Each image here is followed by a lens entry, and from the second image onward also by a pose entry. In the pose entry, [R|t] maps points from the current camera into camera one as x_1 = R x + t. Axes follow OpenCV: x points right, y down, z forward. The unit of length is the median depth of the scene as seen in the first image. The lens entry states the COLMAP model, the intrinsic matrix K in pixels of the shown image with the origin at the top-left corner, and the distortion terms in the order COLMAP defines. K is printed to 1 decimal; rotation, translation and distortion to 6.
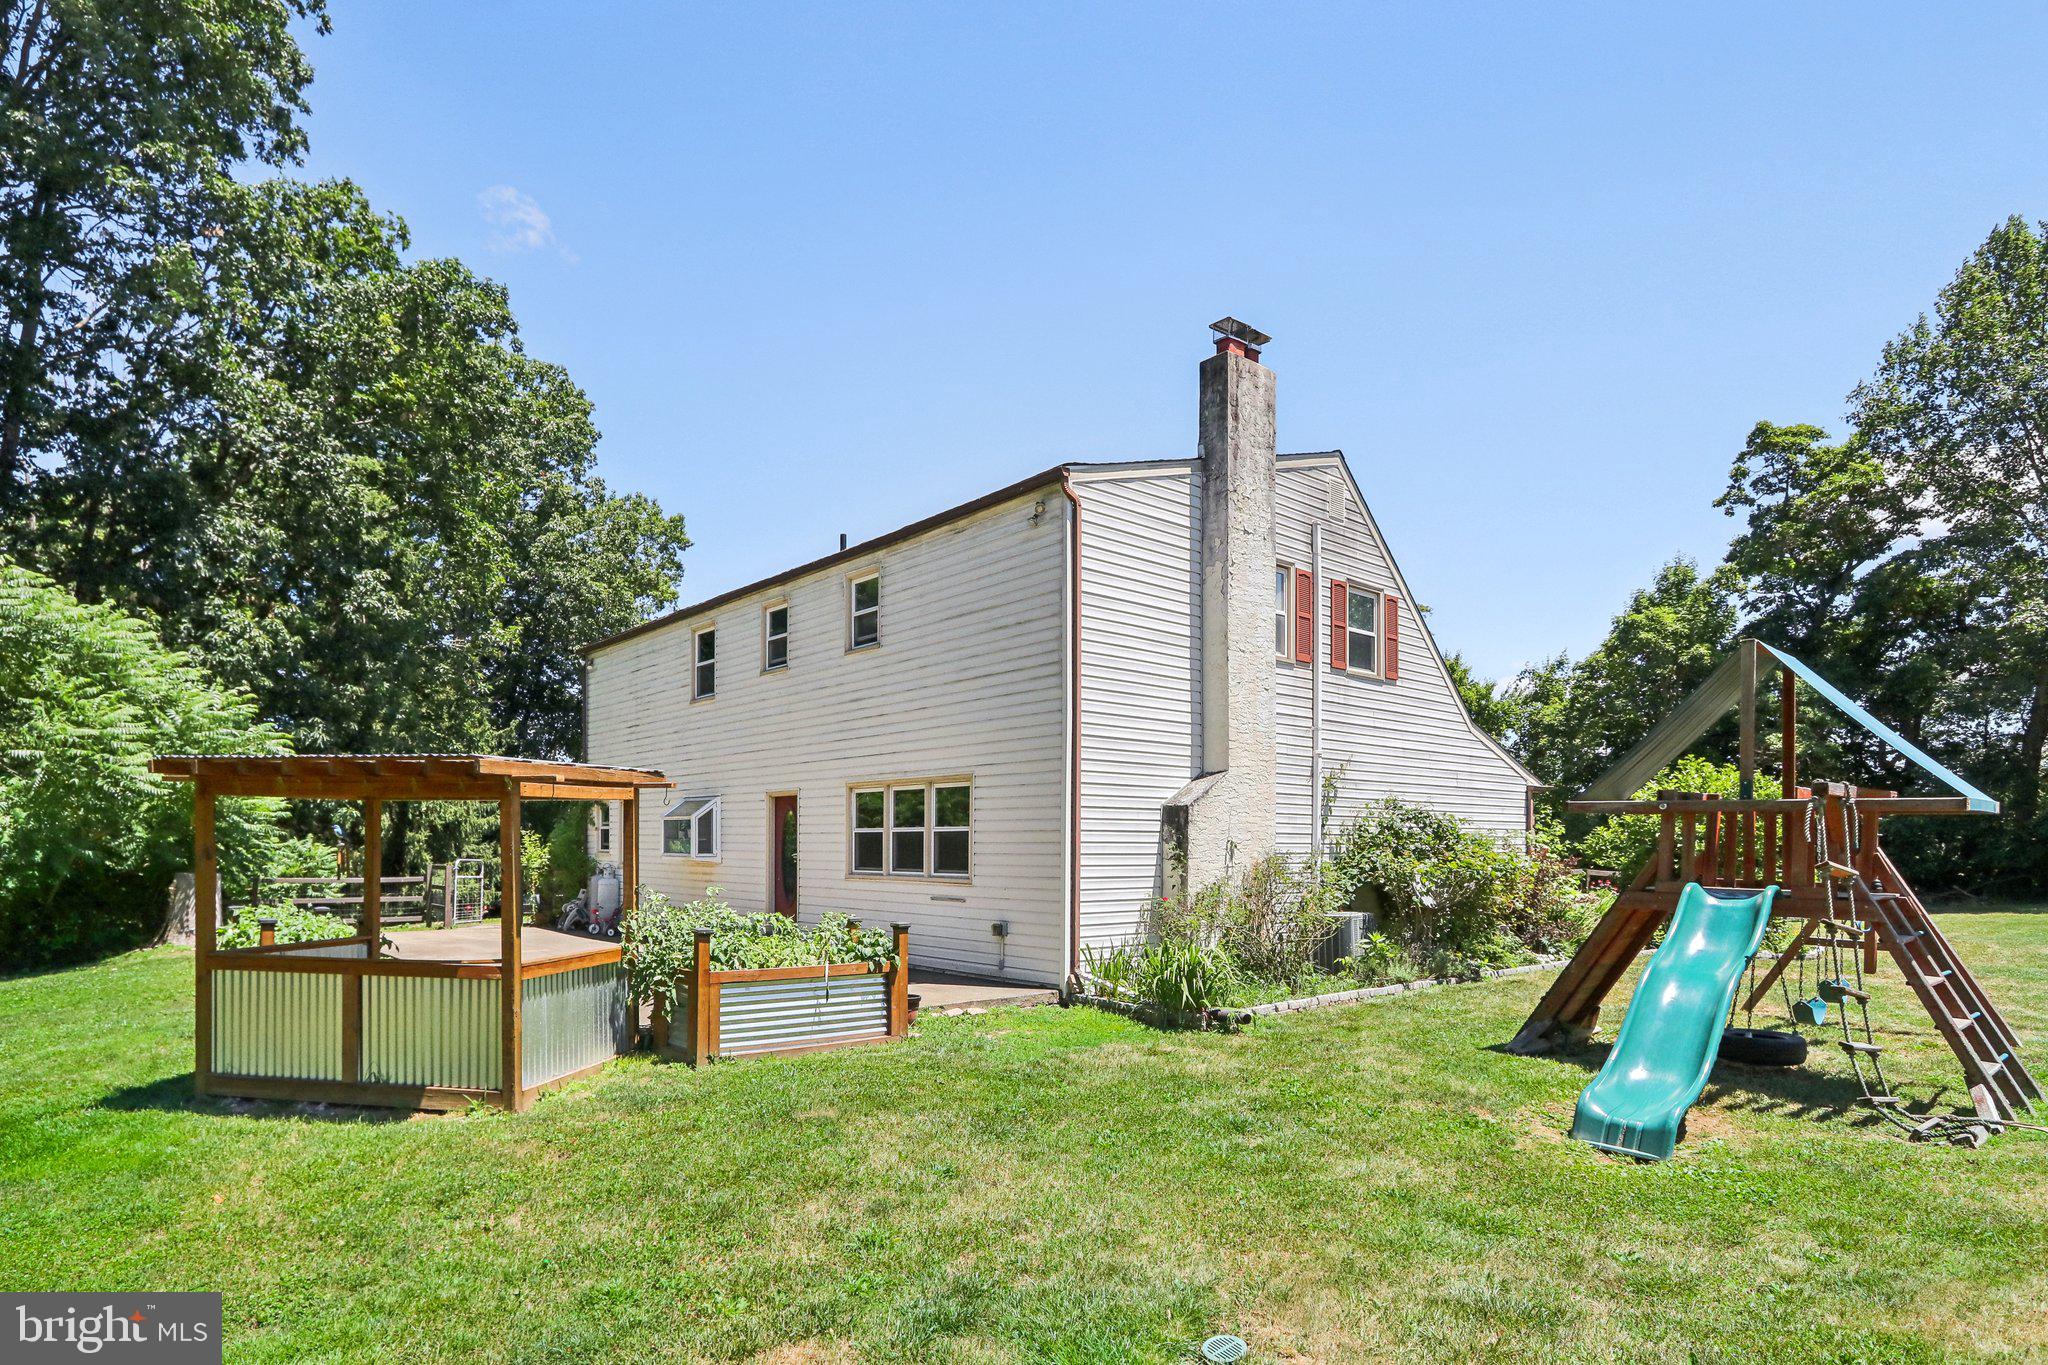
lens RADIAL K [[1105.9, 0, 1028.6], [0, 1105.9, 860.2], [0, 0, 1]] dist [0.003617, 0.000487]
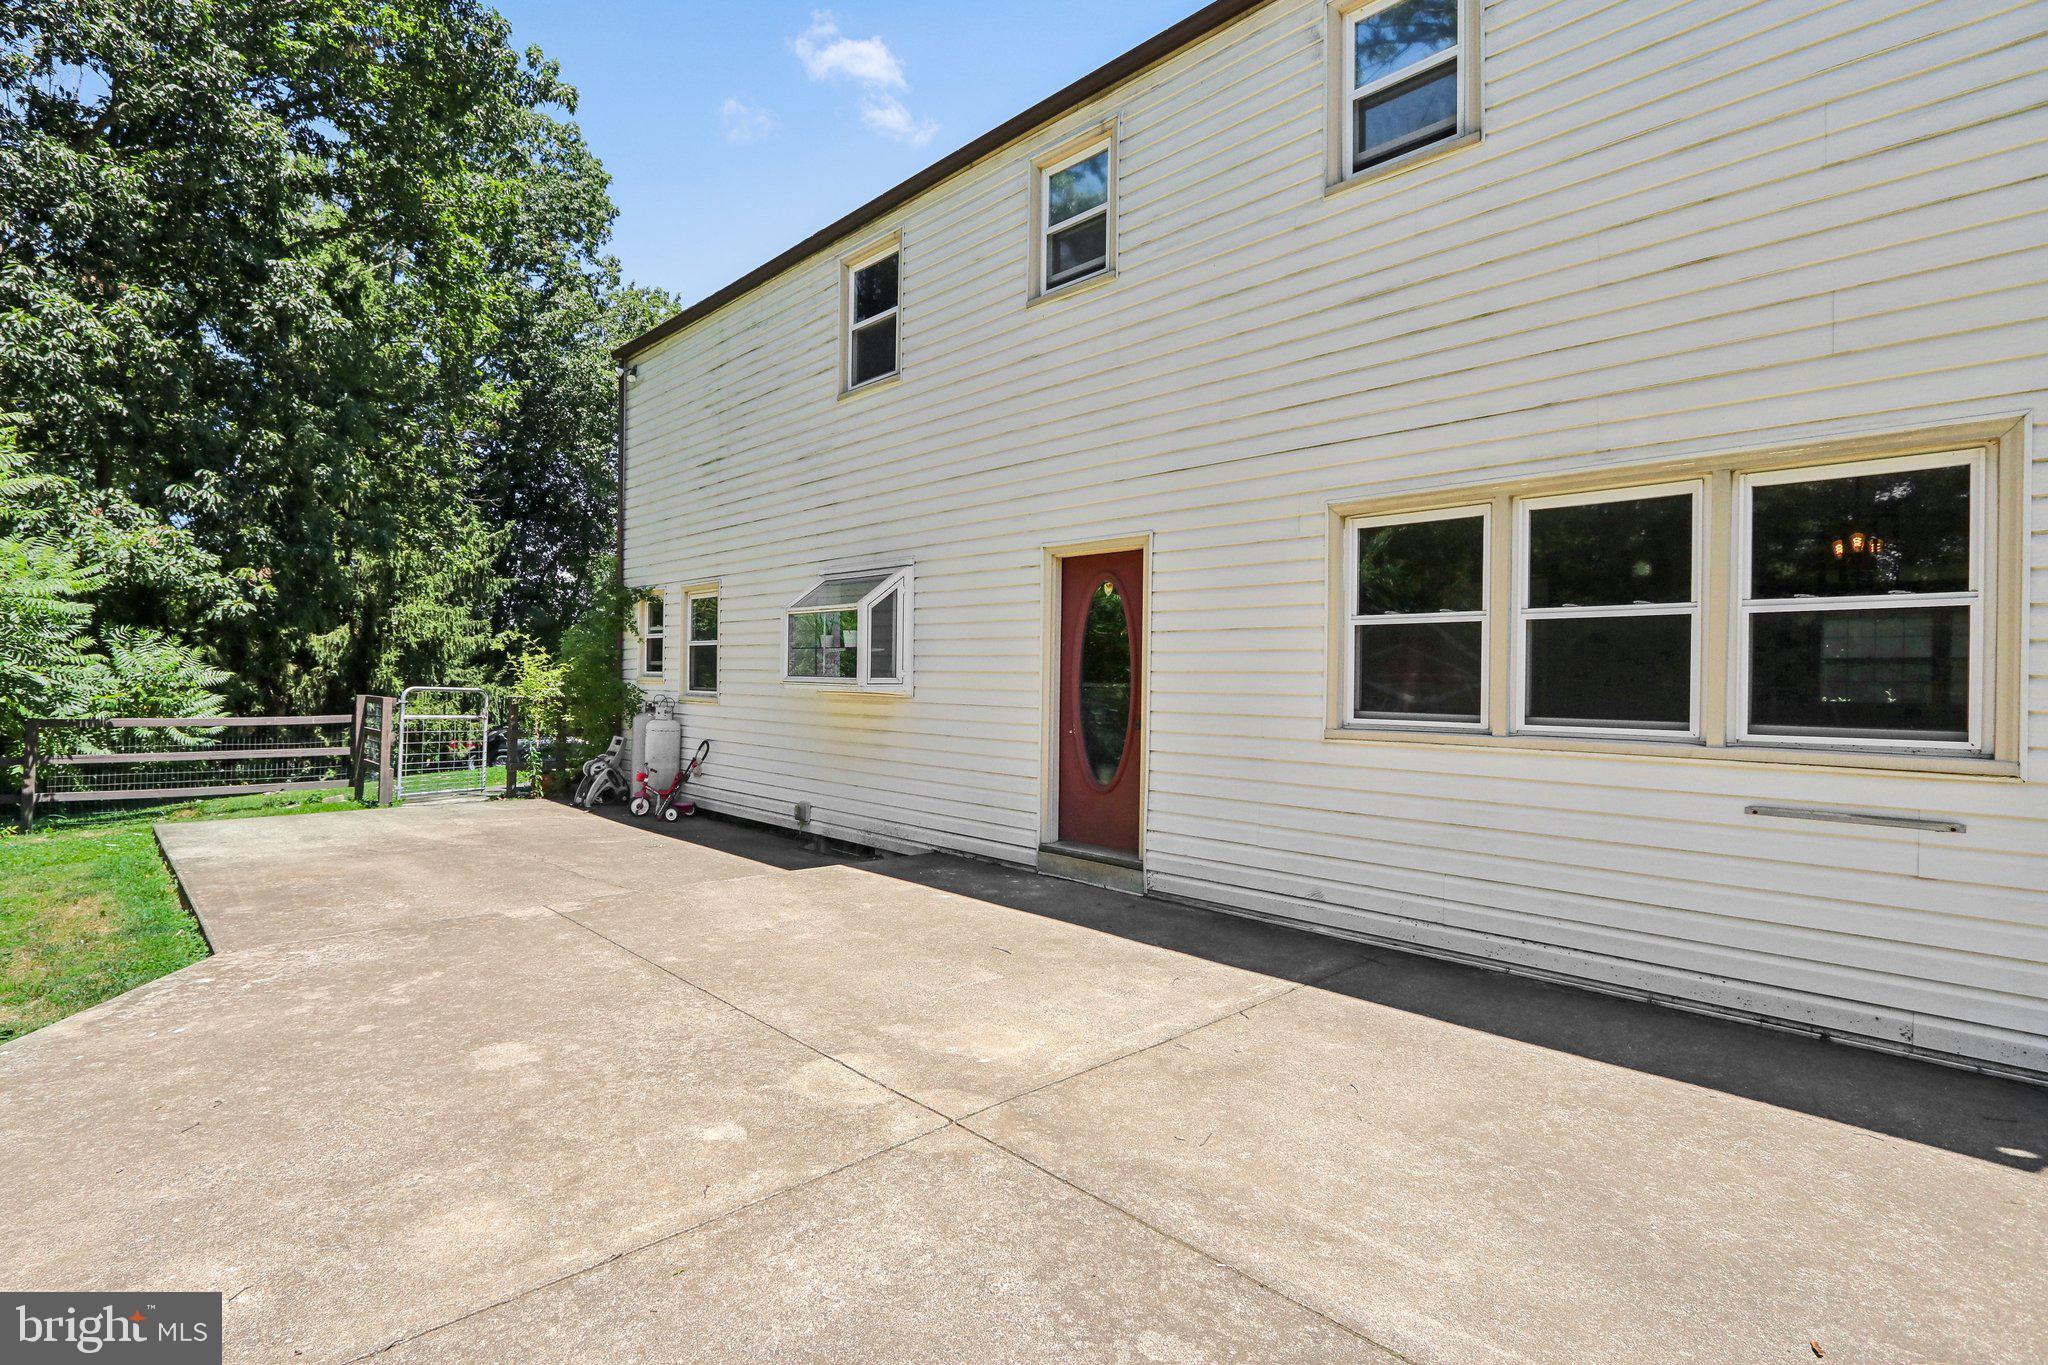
lens RADIAL K [[952.3, 0, 1024.0], [0, 952.3, 682.5], [0, 0, 1]] dist [-0.014718, 0.000411]
pose [[0.998148, 0.007798, 0.060330, -0.216048], [-0.007206, 0.999924, -0.010035, 0.000108], [-0.060404, 0.009581, 0.998128, 0.475744]]
